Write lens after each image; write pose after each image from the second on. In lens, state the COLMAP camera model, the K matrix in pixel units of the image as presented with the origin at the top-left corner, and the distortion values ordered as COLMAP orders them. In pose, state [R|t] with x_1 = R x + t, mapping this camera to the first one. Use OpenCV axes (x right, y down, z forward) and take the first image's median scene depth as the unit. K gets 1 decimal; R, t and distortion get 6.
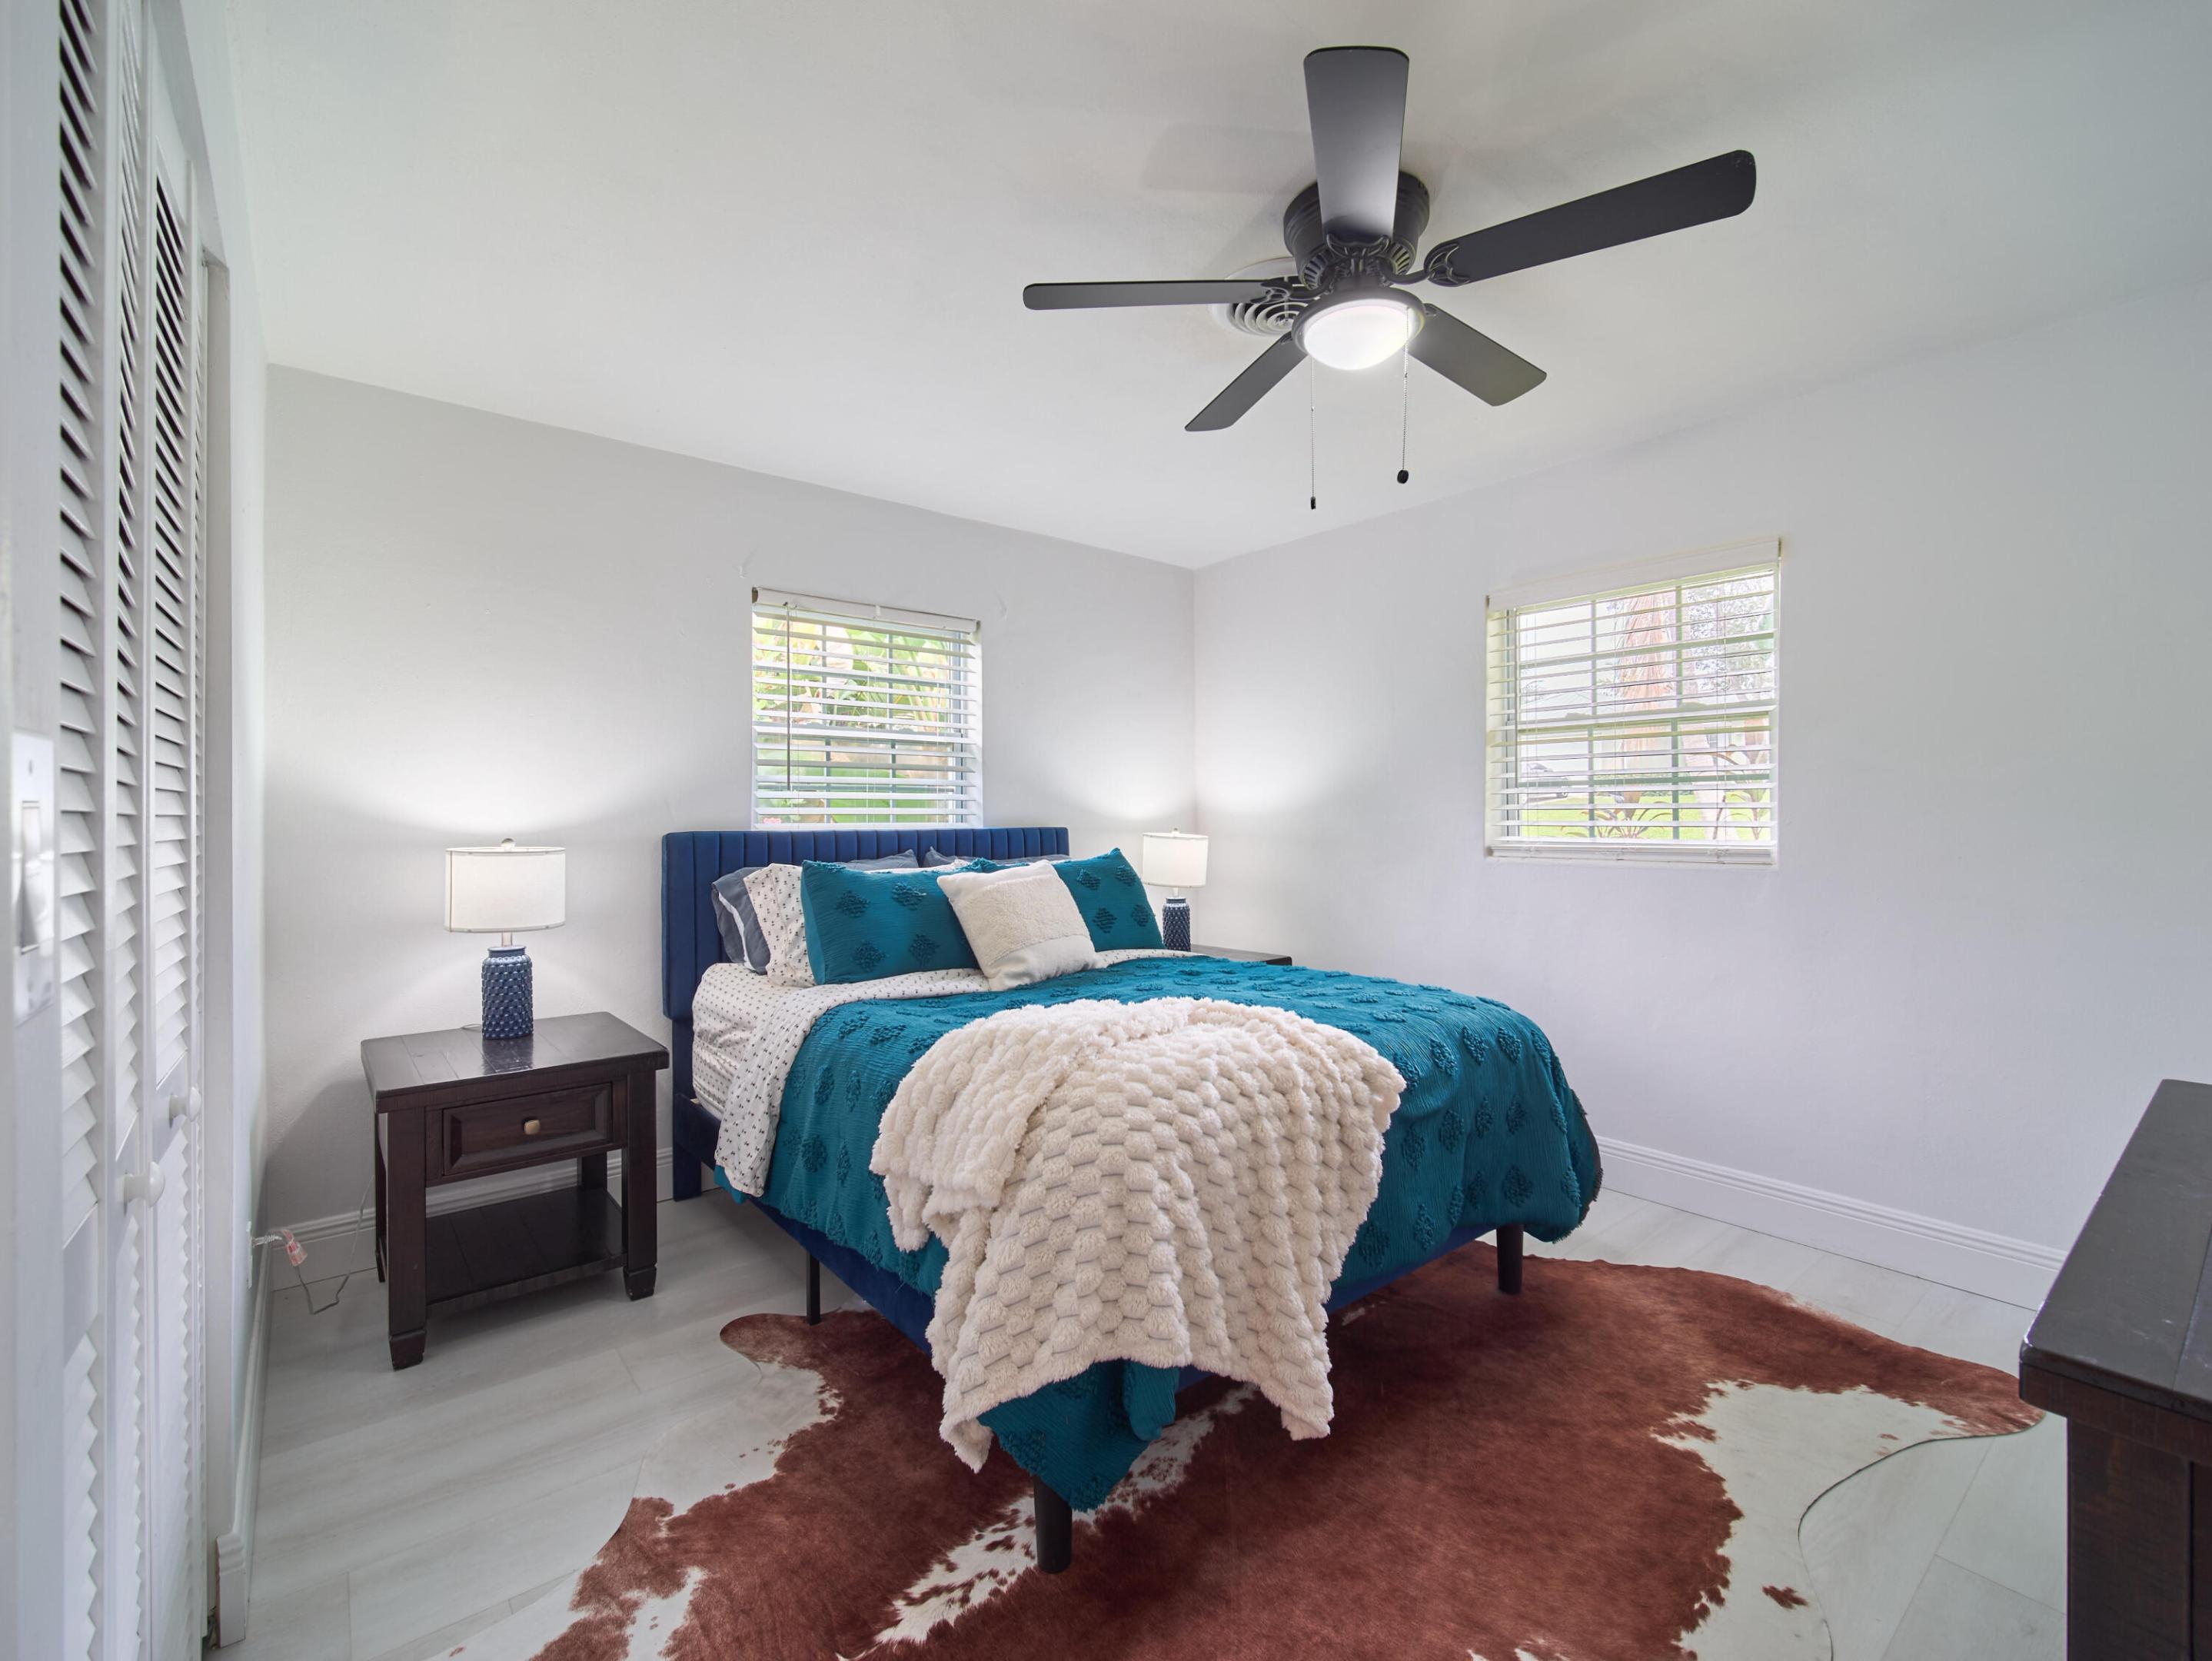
lens RADIAL K [[966.7, 0, 1083.6], [0, 966.7, 835.1], [0, 0, 1]] dist [-0.012288, -0.000452]
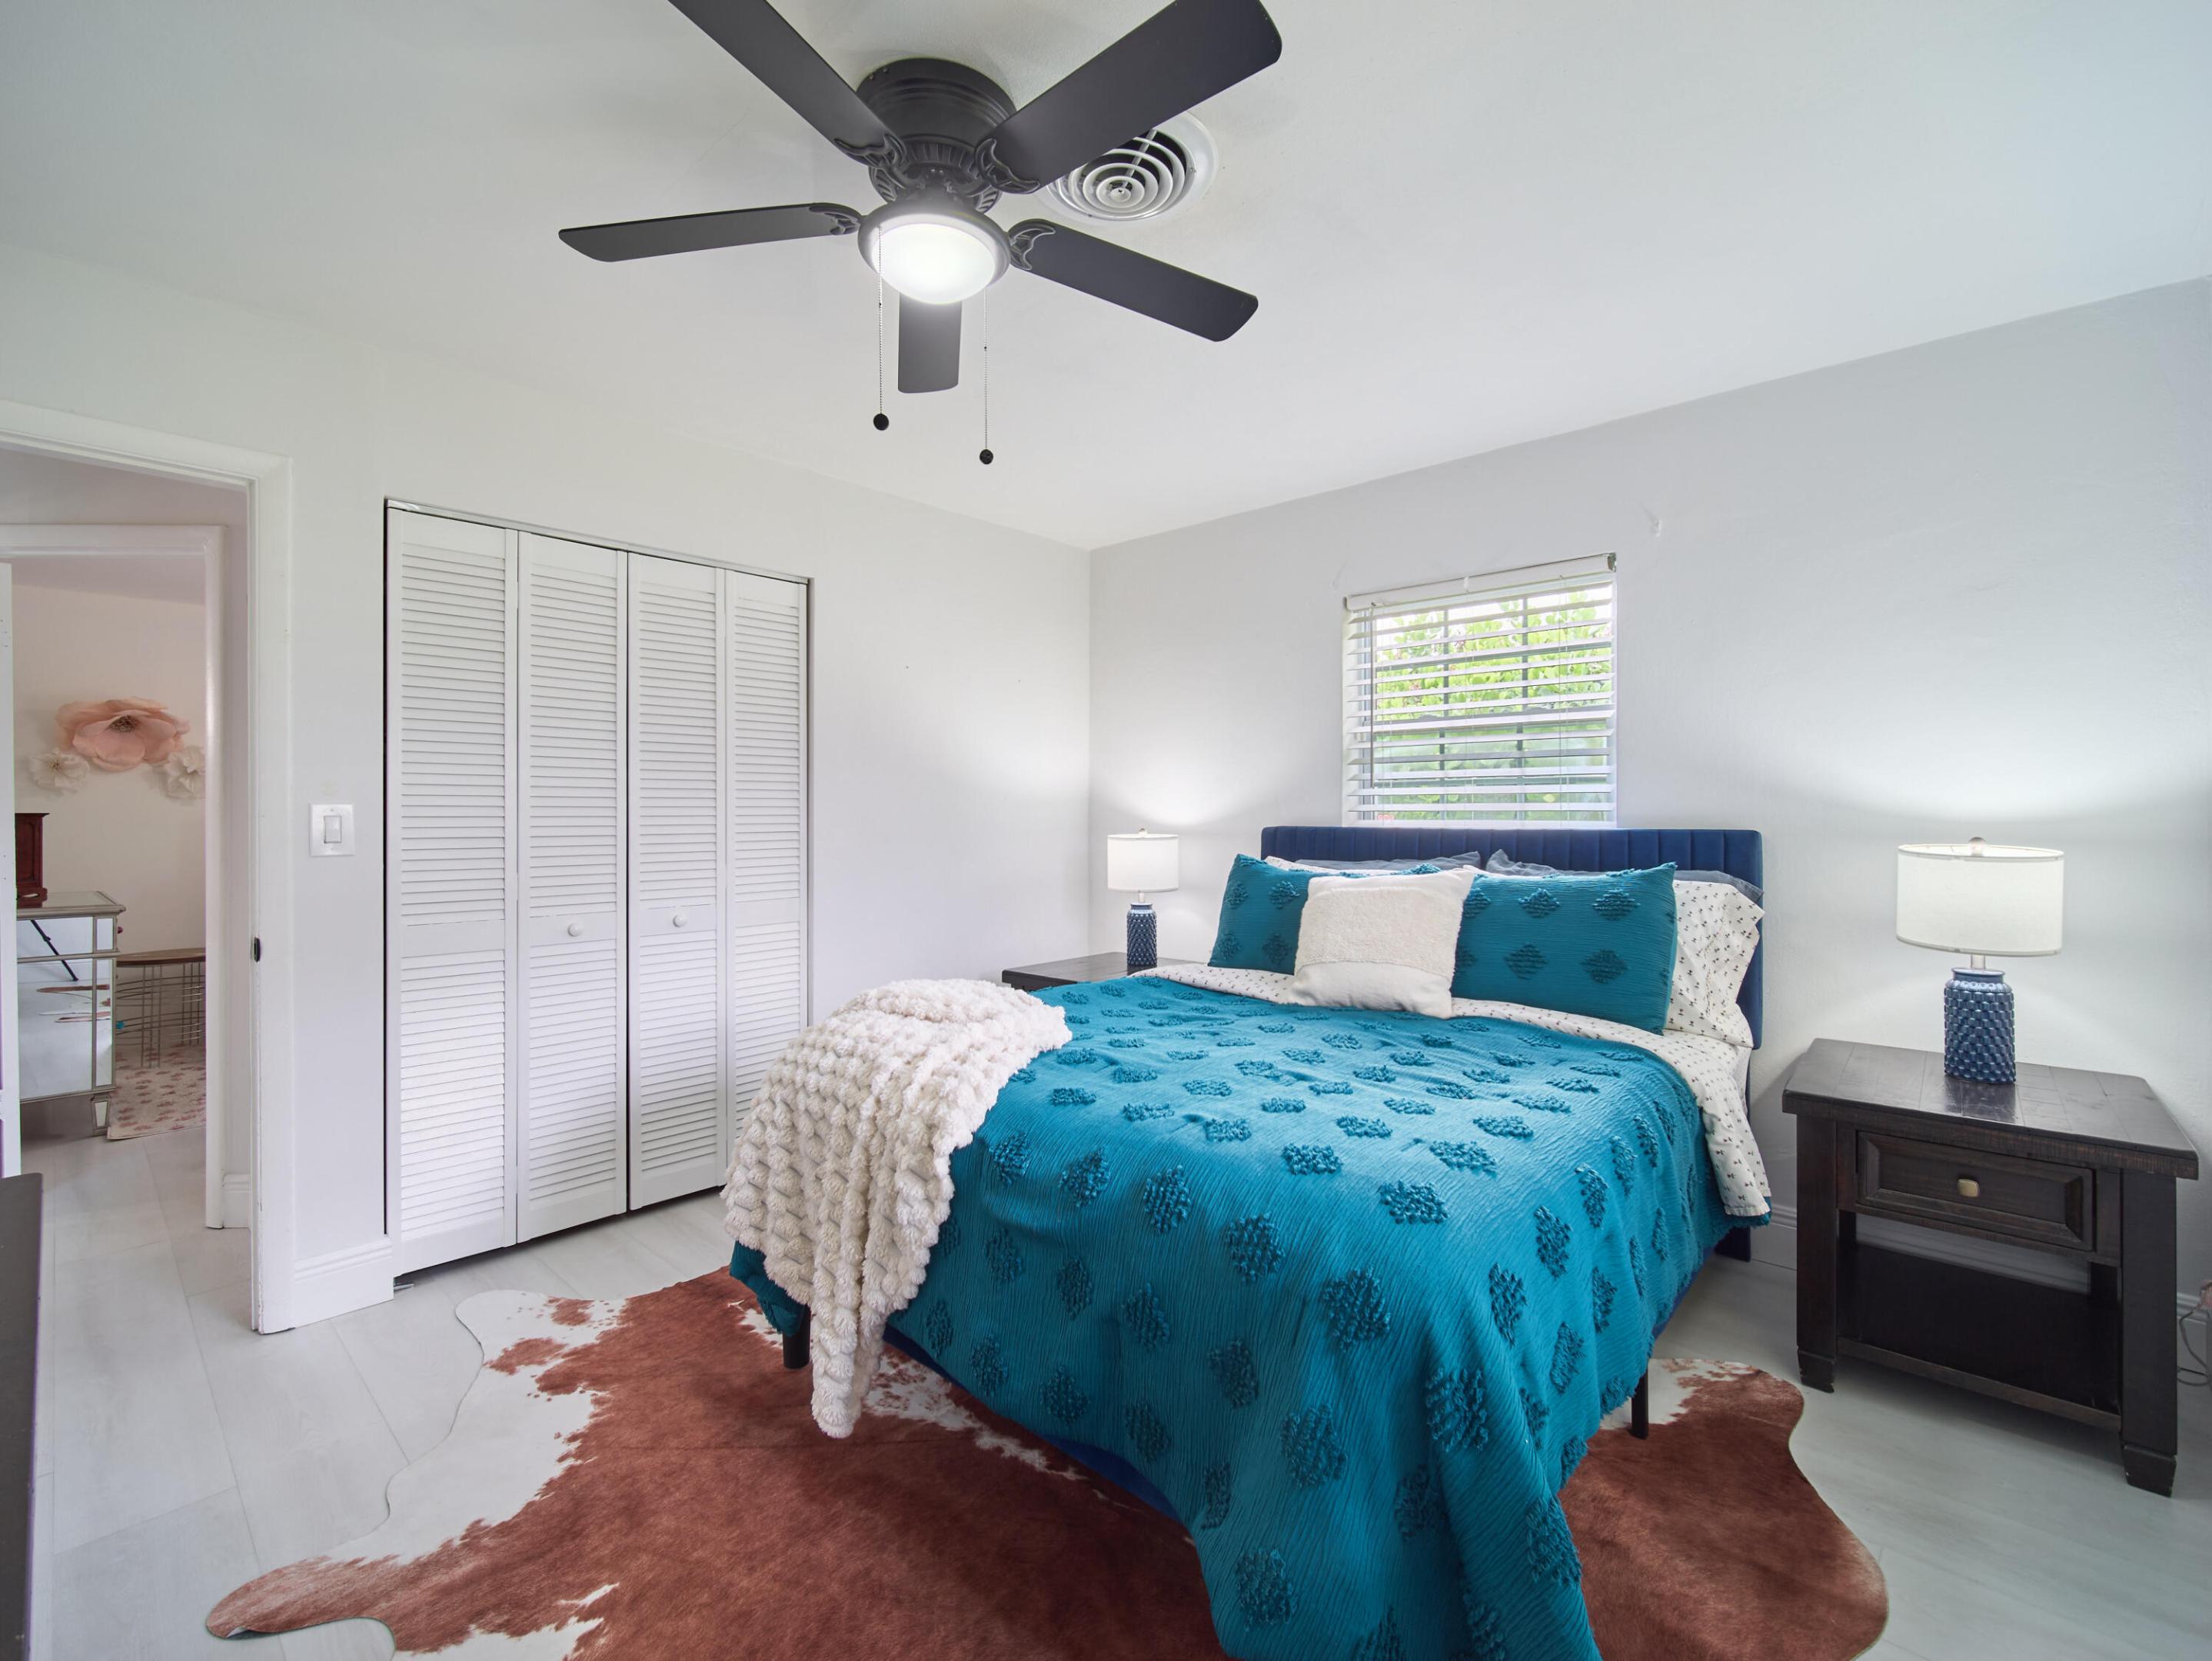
lens RADIAL K [[966.7, 0, 1084.7], [0, 966.7, 808.0], [0, 0, 1]] dist [-0.012288, -0.000452]
pose [[0.145967, -0.004957, -0.989277, 0.221048], [-0.021984, 0.999724, -0.008253, -0.003329], [0.989045, 0.022953, 0.145818, 0.189737]]
